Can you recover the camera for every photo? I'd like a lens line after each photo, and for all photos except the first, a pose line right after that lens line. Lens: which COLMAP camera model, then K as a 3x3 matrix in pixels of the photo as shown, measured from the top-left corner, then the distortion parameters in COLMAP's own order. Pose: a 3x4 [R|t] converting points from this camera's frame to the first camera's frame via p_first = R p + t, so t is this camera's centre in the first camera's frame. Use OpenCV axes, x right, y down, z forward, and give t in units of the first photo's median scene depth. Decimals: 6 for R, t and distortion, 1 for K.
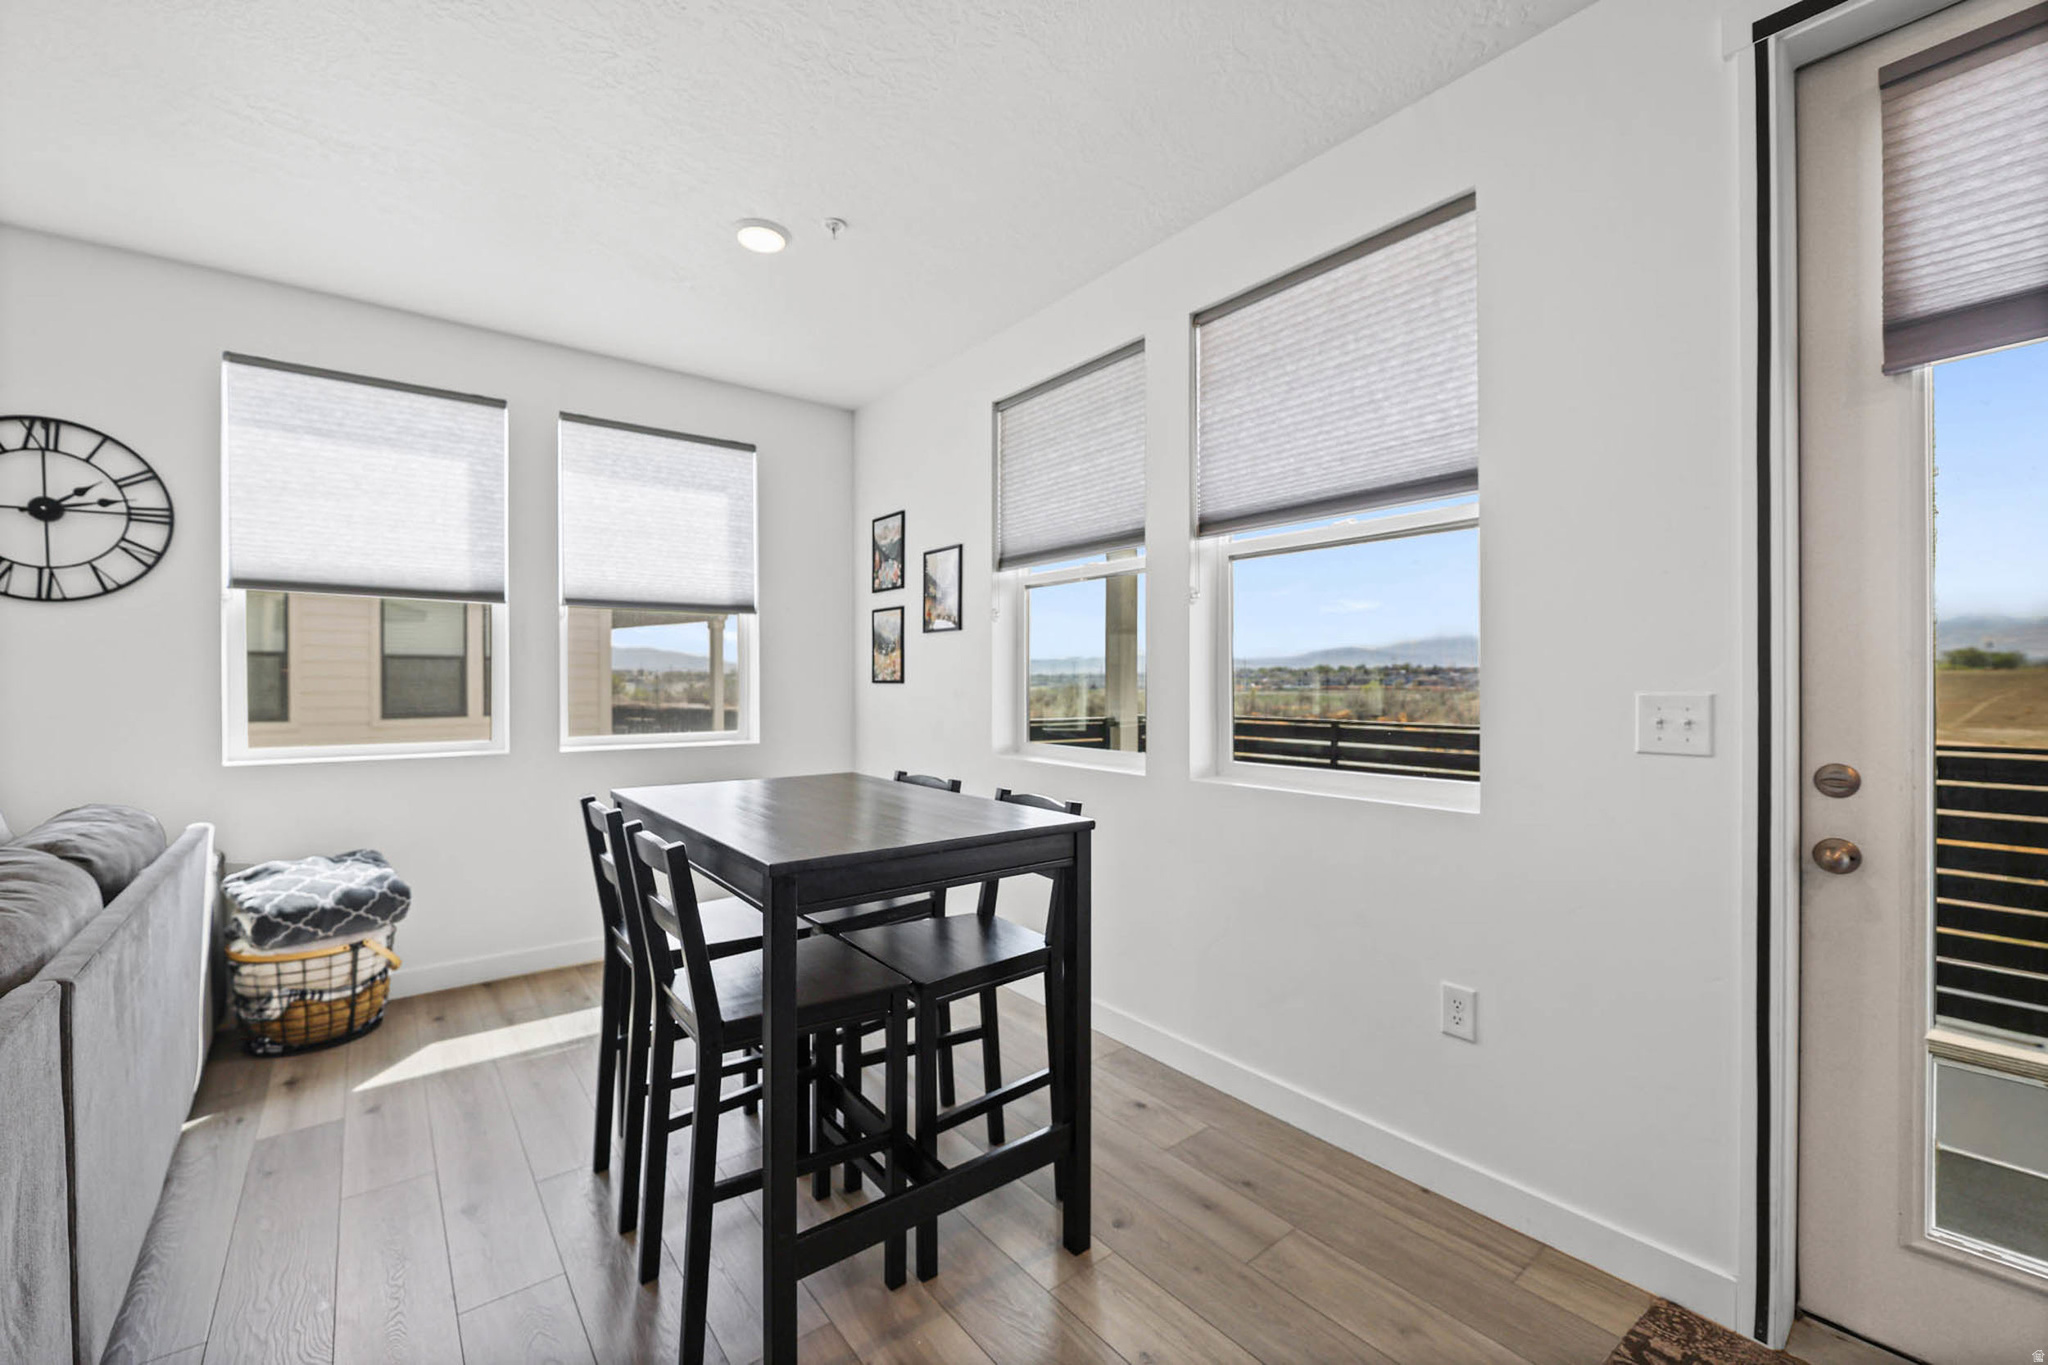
lens RADIAL K [[818.5, 0, 1024.0], [0, 818.5, 682.5], [0, 0, 1]] dist [-0.001211, -0.000331]
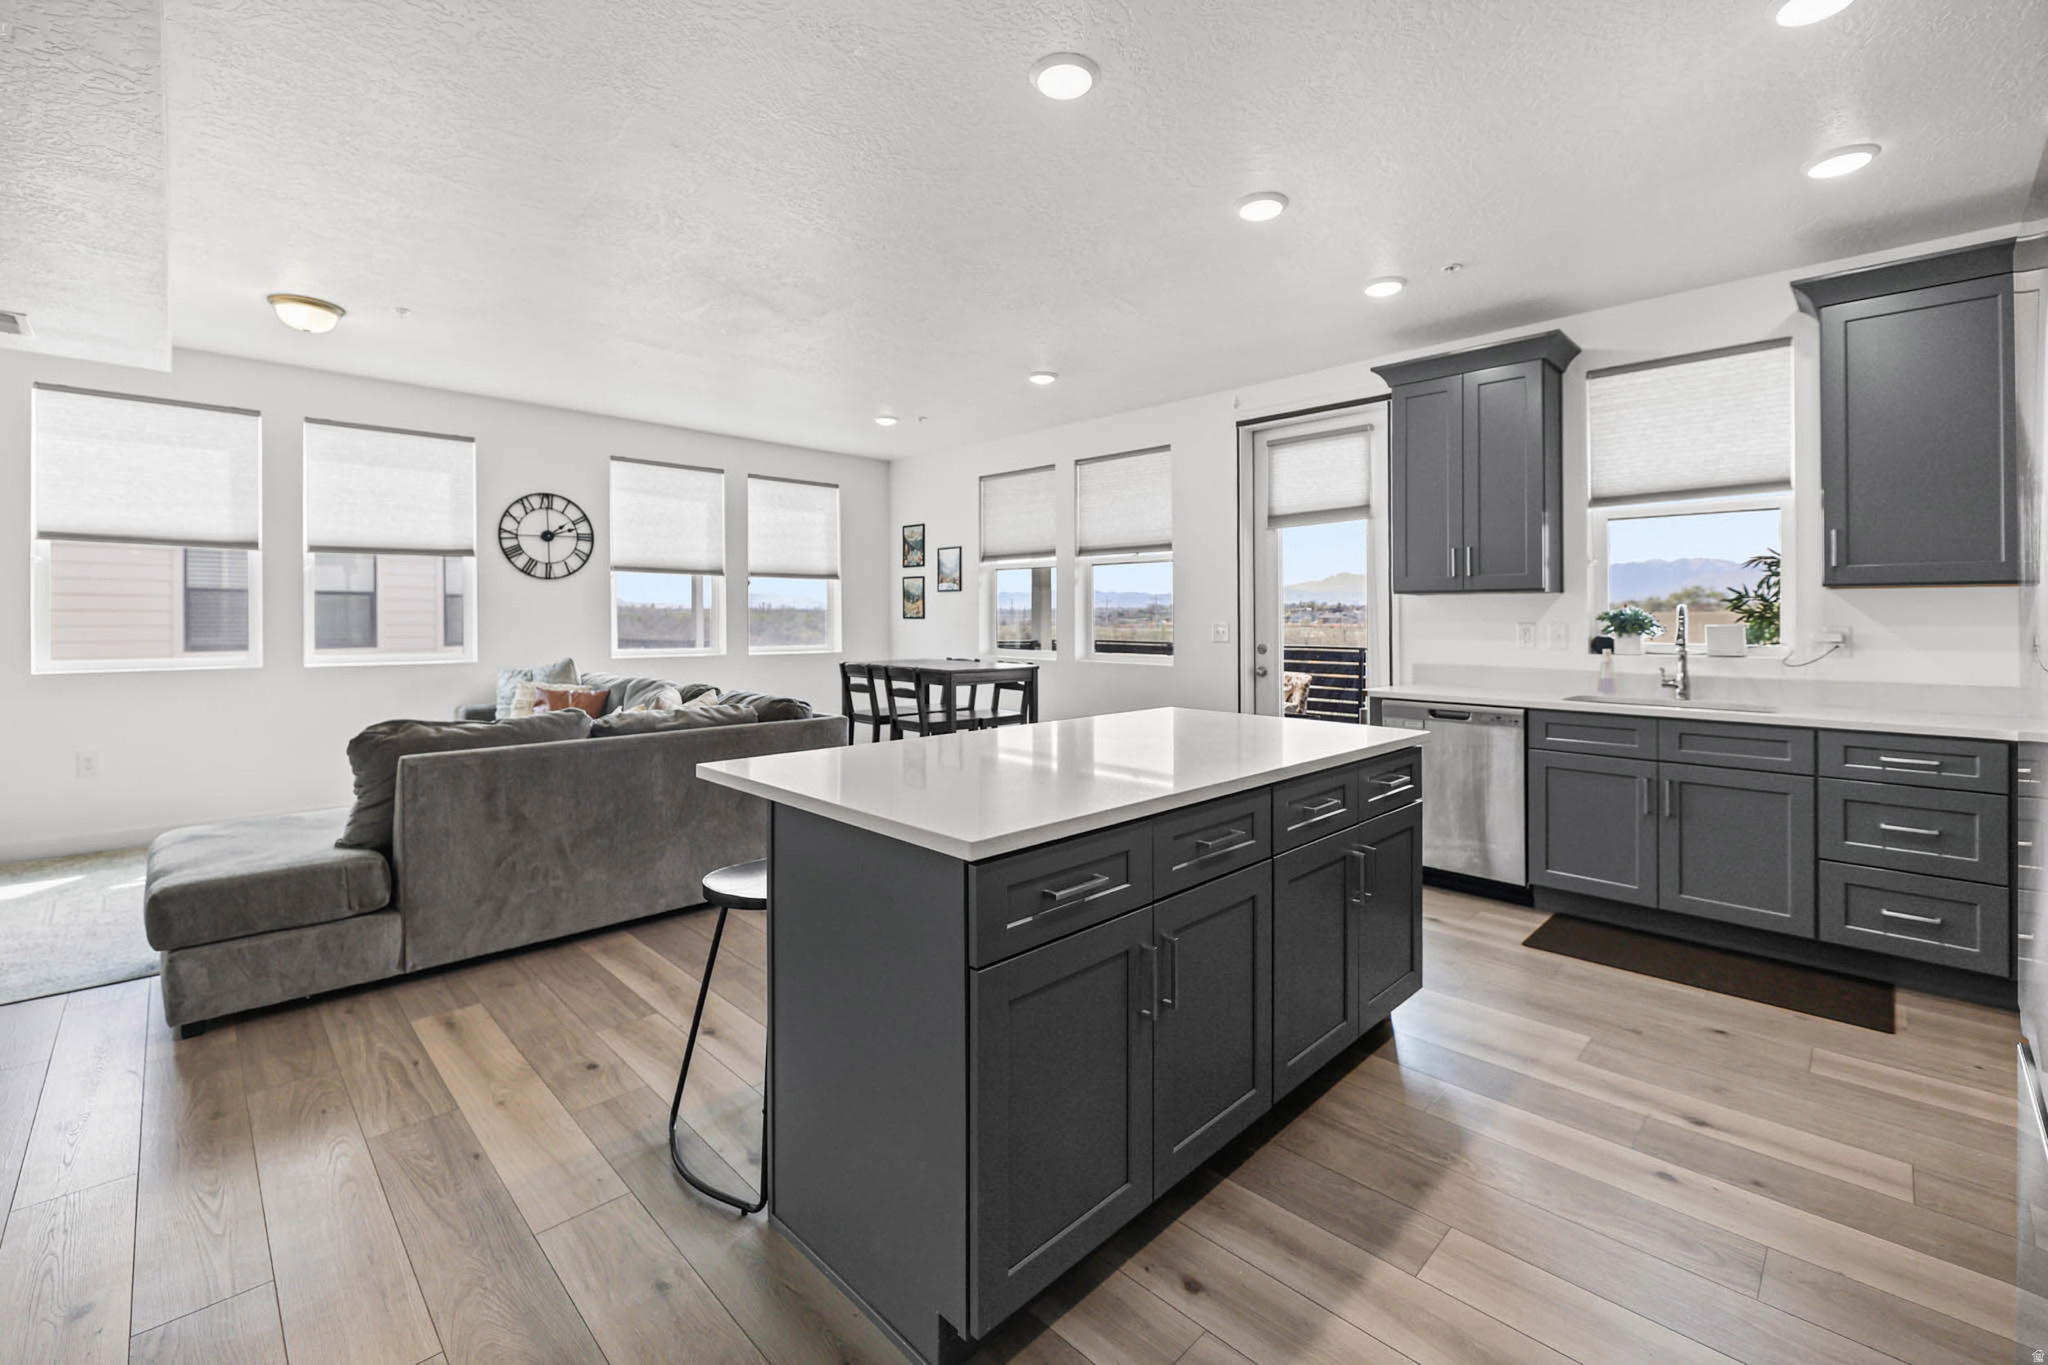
lens RADIAL K [[855.1, 0, 1016.8], [0, 855.1, 615.3], [0, 0, 1]] dist [-0.001359, -0.000173]
pose [[0.994644, 0.003365, 0.103307, -0.159705], [-0.002976, 0.999988, -0.003919, 0.000575], [-0.103319, 0.003591, 0.994642, -1.058948]]
